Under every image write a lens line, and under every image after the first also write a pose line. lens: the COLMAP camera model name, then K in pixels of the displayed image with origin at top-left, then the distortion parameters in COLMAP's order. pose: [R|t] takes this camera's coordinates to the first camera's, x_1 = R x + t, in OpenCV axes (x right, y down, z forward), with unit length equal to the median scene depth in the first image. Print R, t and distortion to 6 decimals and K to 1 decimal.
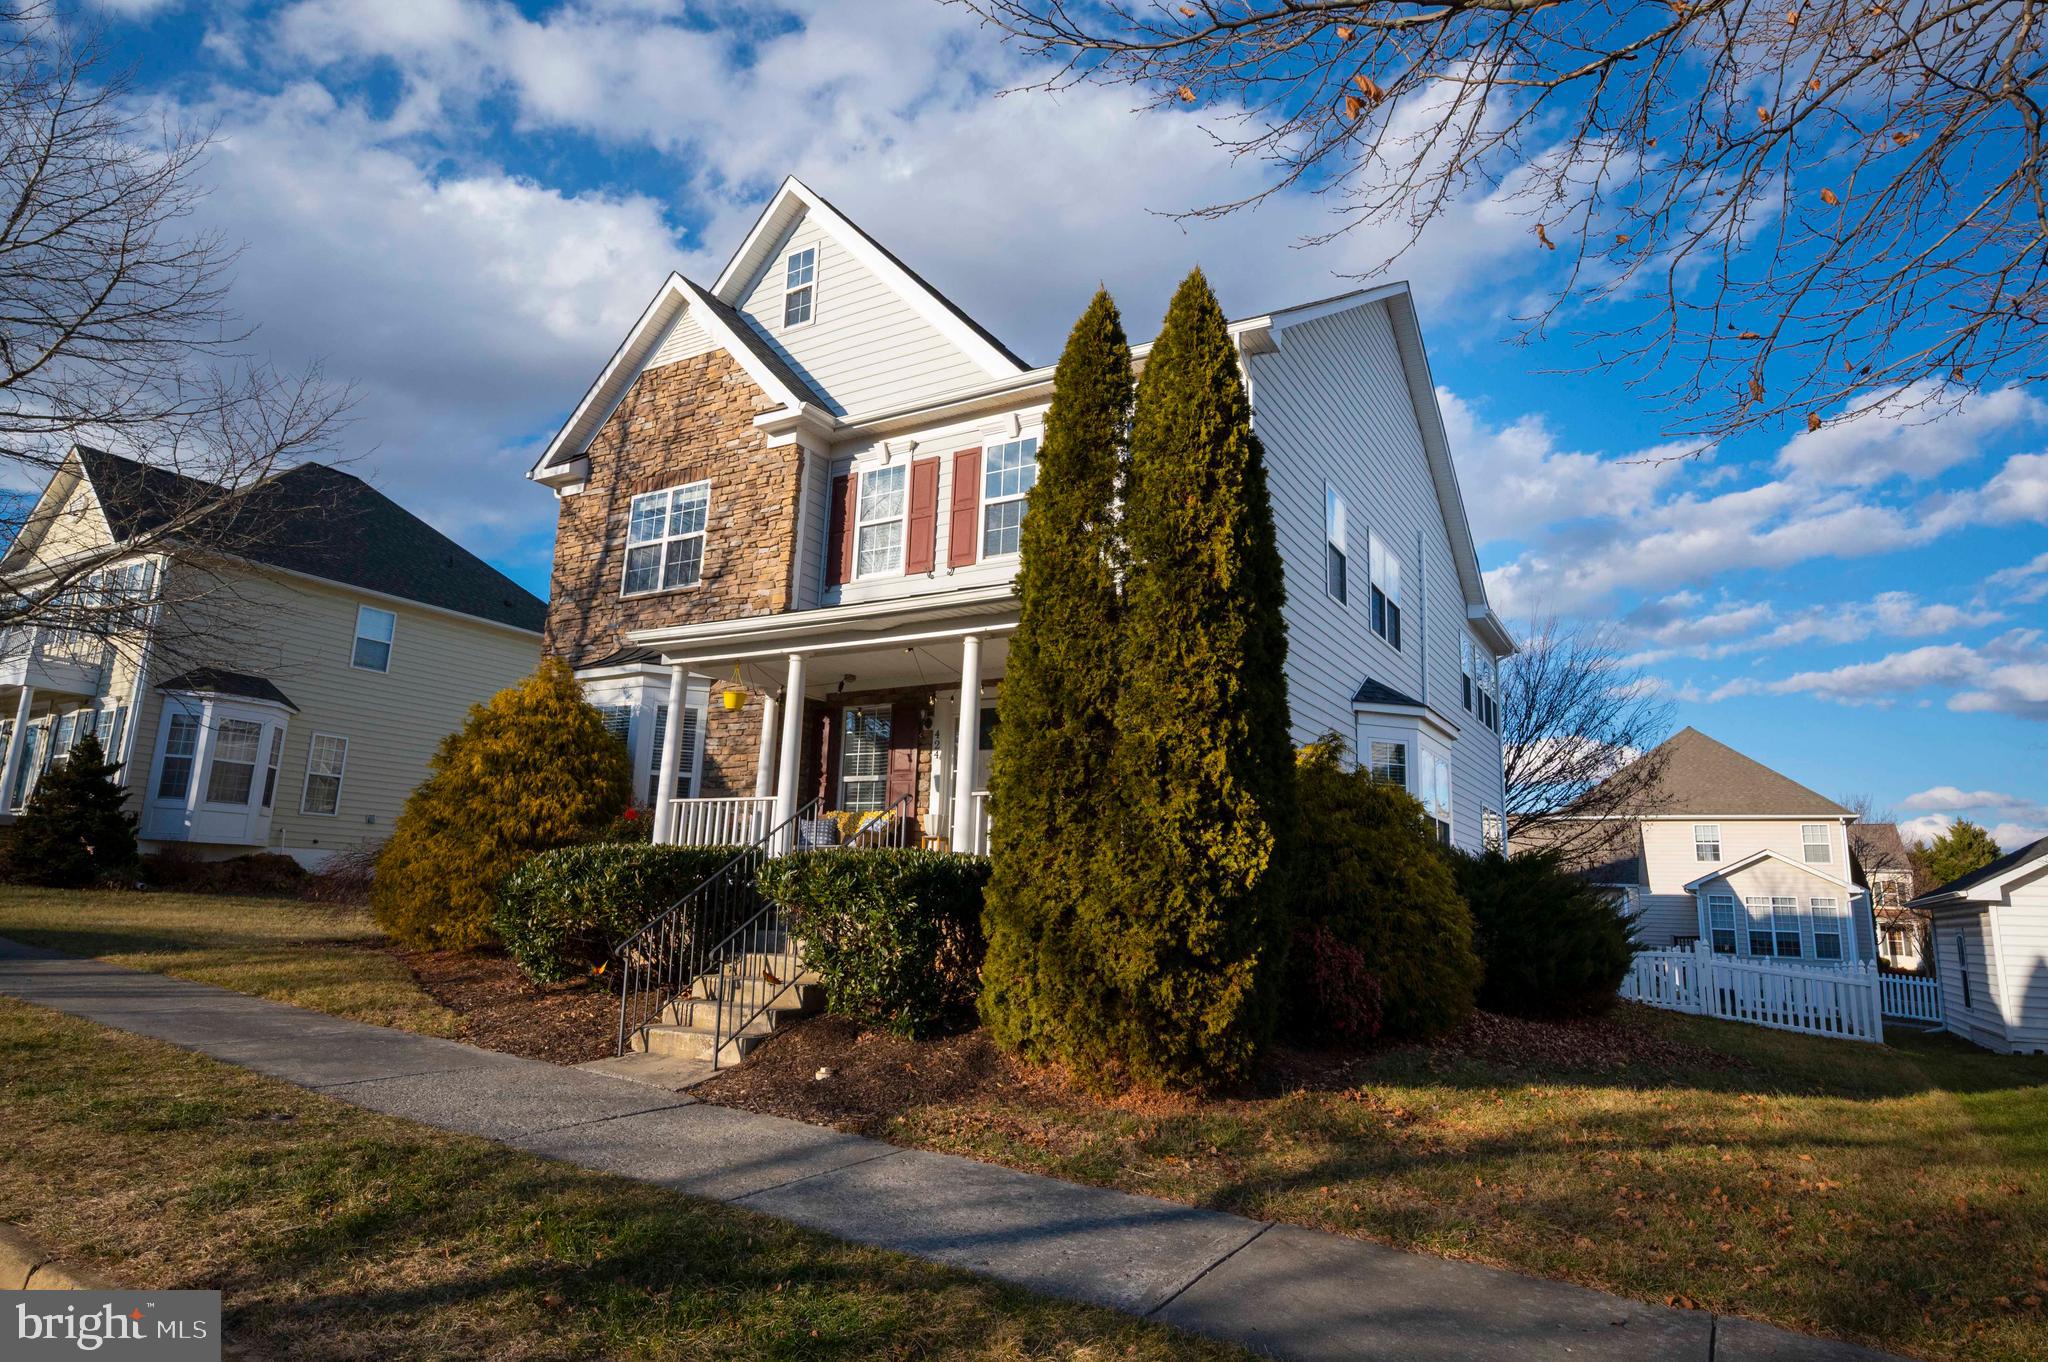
lens RADIAL K [[1141.9, 0, 1024.0], [0, 1141.9, 681.0], [0, 0, 1]] dist [0.000207, 0.000003]
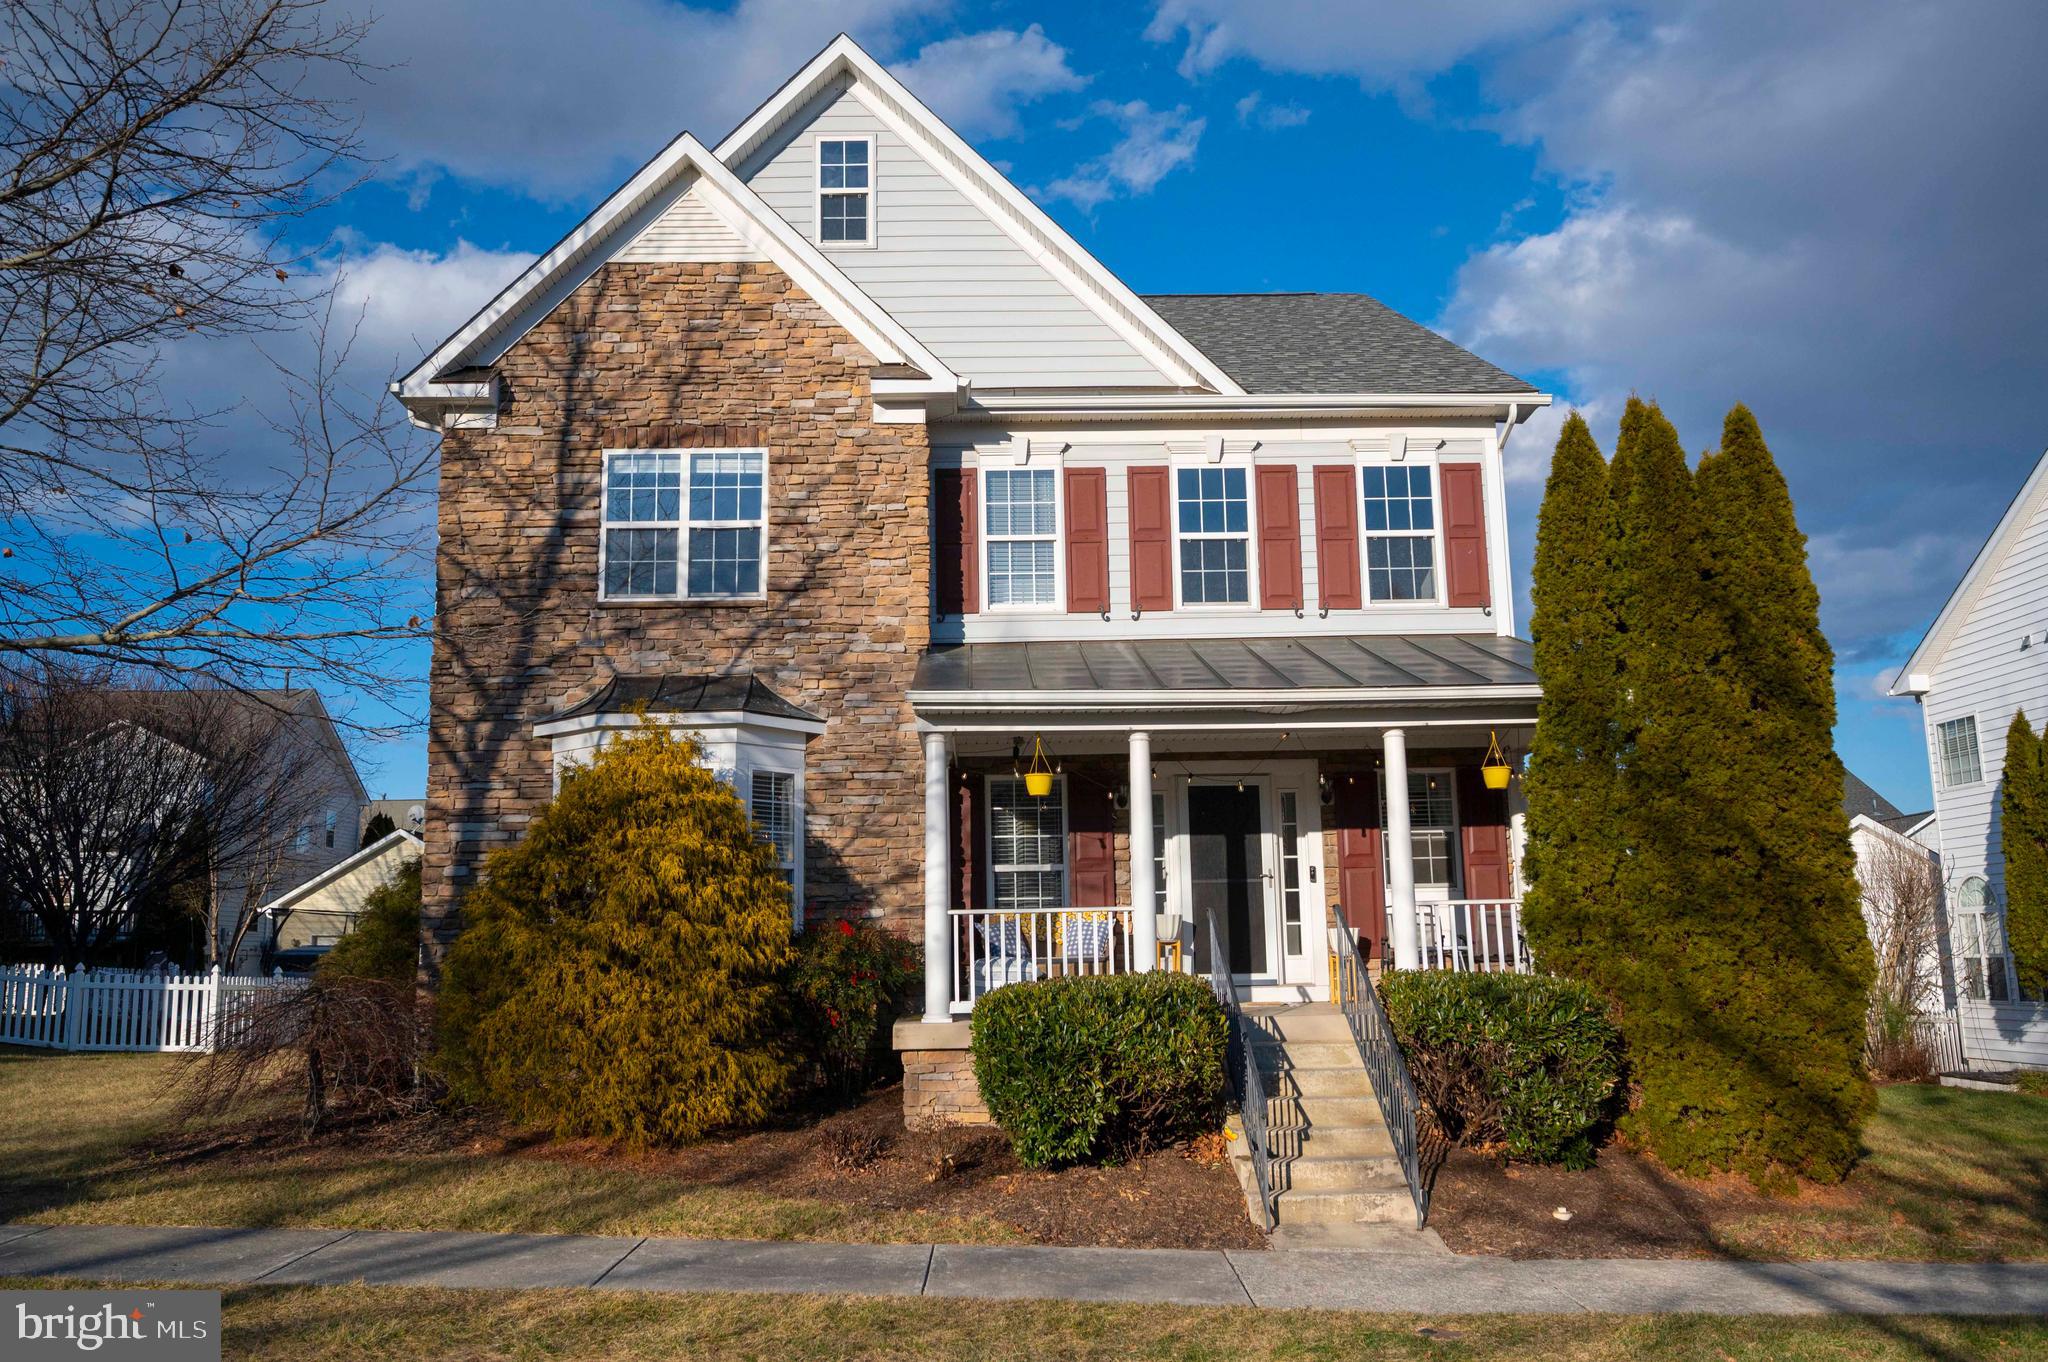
lens RADIAL K [[1632.1, 0, 1024.0], [0, 1632.1, 681.0], [0, 0, 1]] dist [-0.008416, -0.002854]
pose [[0.845893, 0.039400, 0.531895, -0.670359], [-0.055763, 0.998335, 0.014730, -0.054417], [-0.530429, -0.042120, 0.846682, 0.041161]]
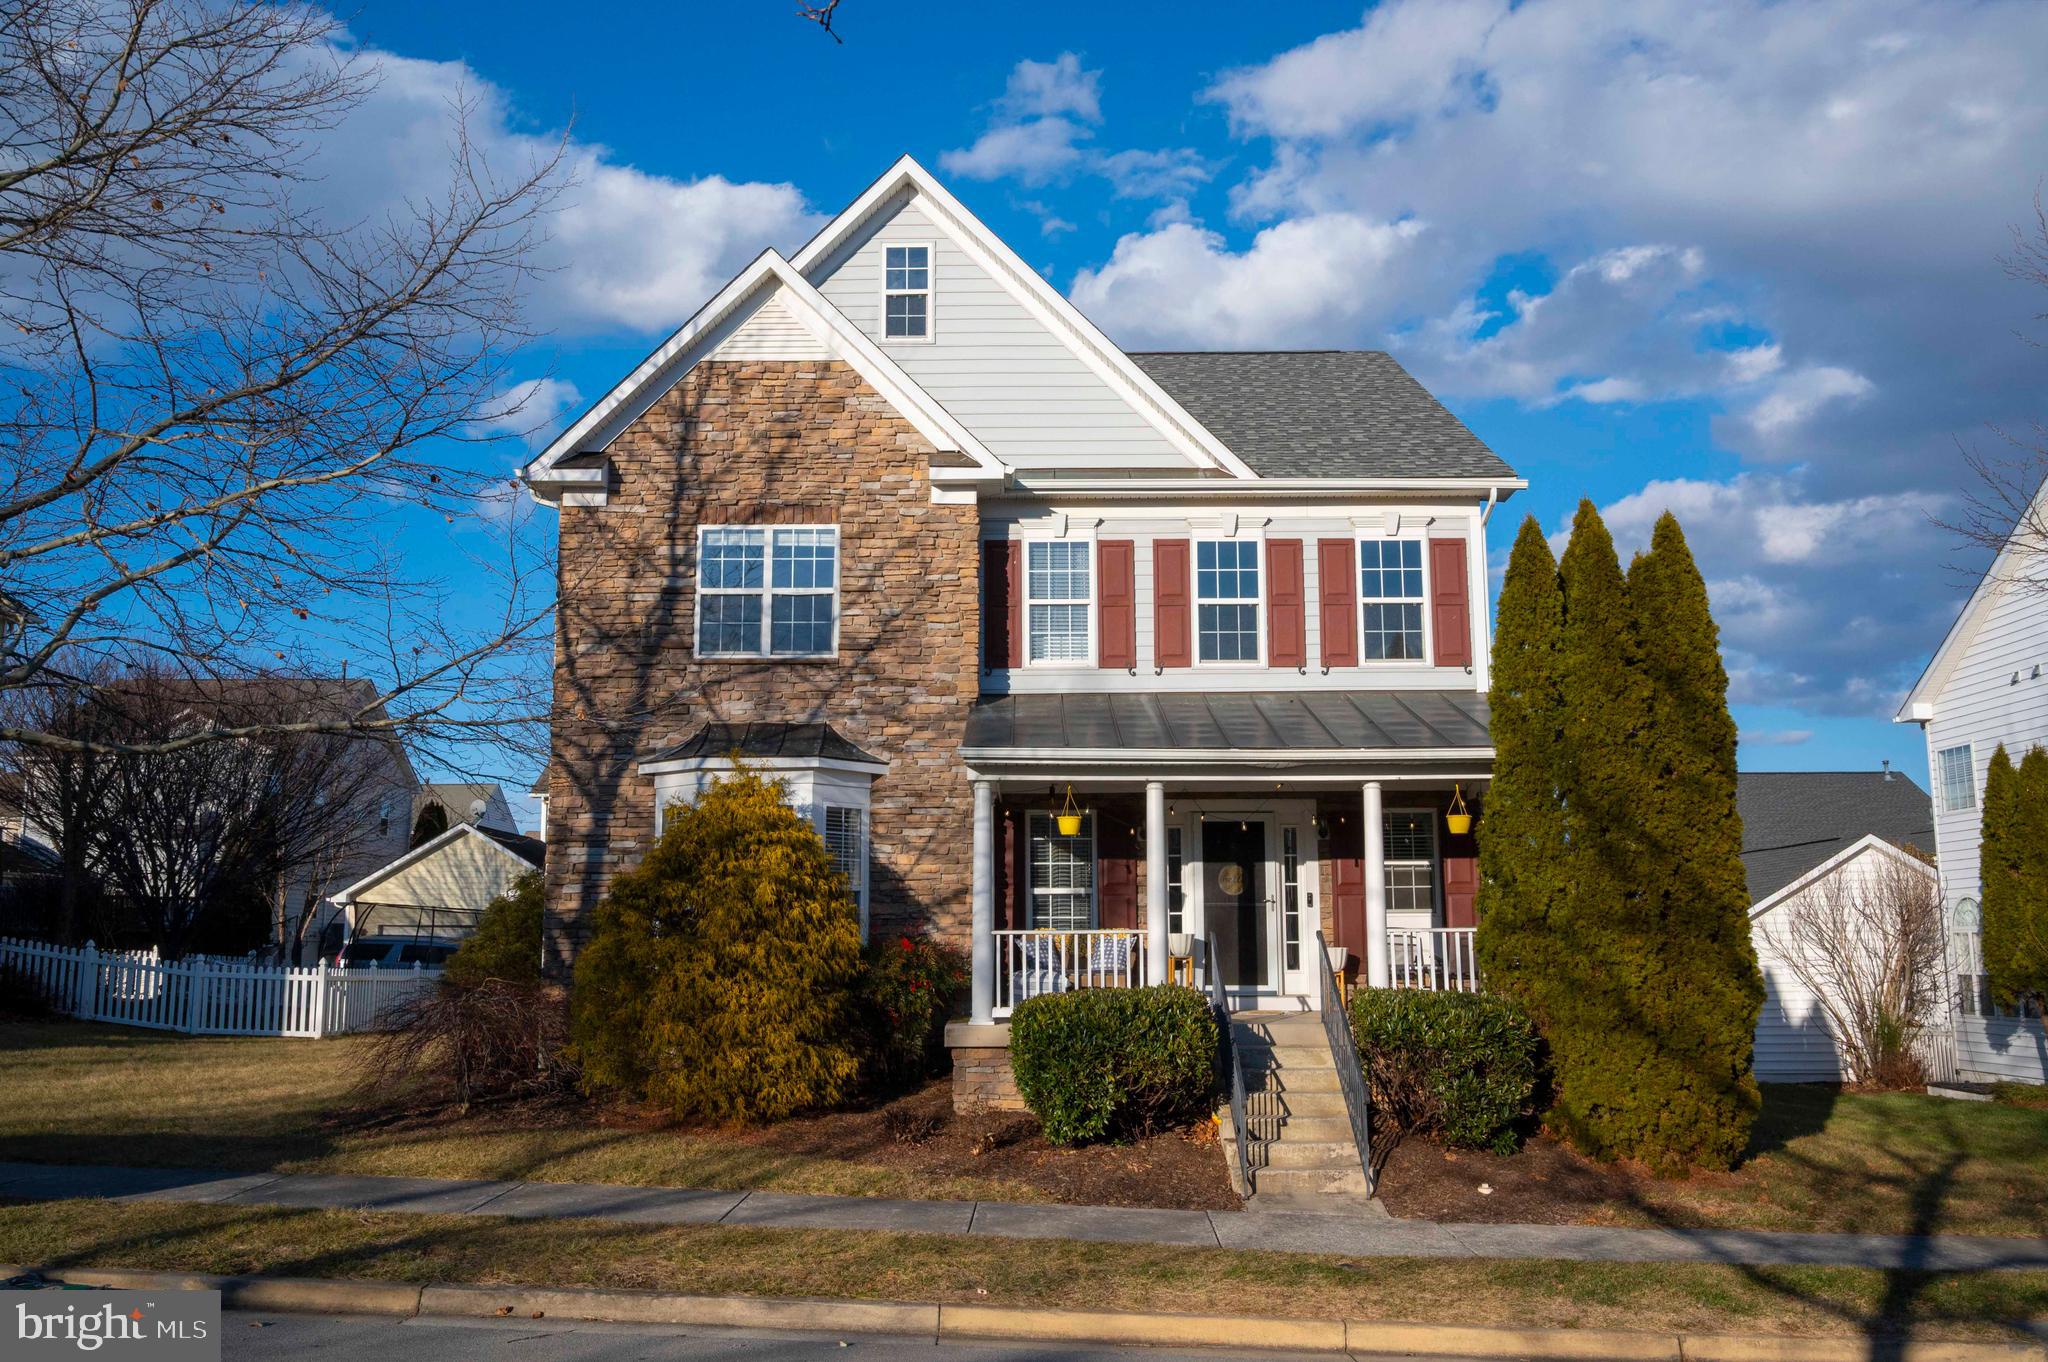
lens RADIAL K [[1723.0, 0, 1024.0], [0, 1723.0, 681.0], [0, 0, 1]] dist [0.003762, -0.051133]
pose [[0.861555, 0.040214, 0.506070, -0.778671], [-0.064684, 0.997428, 0.030862, -0.110077], [-0.503527, -0.059324, 0.861940, -0.148286]]
